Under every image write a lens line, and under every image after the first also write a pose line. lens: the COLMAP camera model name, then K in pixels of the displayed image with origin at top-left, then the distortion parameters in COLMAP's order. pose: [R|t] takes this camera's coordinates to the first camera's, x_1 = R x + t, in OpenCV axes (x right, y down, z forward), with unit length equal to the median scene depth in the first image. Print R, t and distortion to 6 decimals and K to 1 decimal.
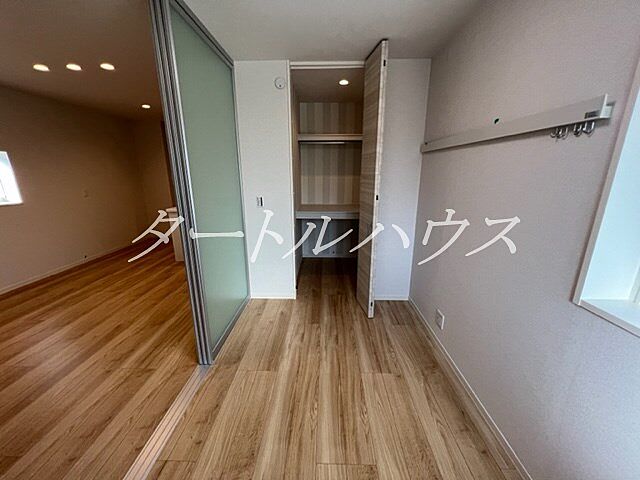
lens RADIAL K [[257.0, 0, 320.7], [0, 257.0, 239.5], [0, 0, 1]] dist [-0.000423, -0.000064]
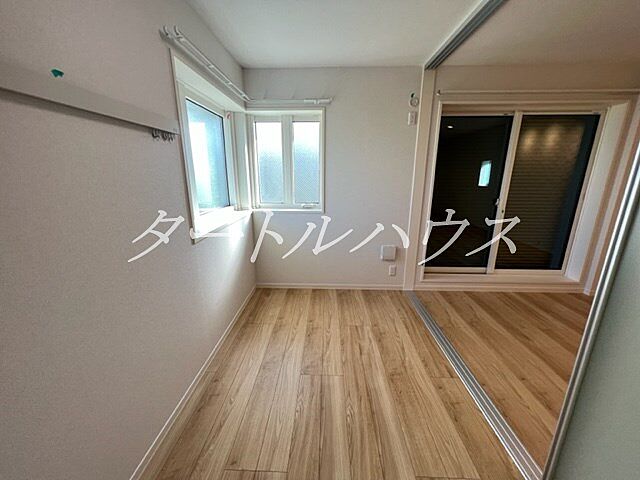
lens RADIAL K [[257.0, 0, 320.6], [0, 257.0, 238.8], [0, 0, 1]] dist [-0.000423, -0.000064]
pose [[-0.999981, -0.002524, 0.005684, 0.085311], [0.000615, 0.869366, 0.494168, -0.399691], [-0.006189, 0.494161, -0.869348, 1.586354]]
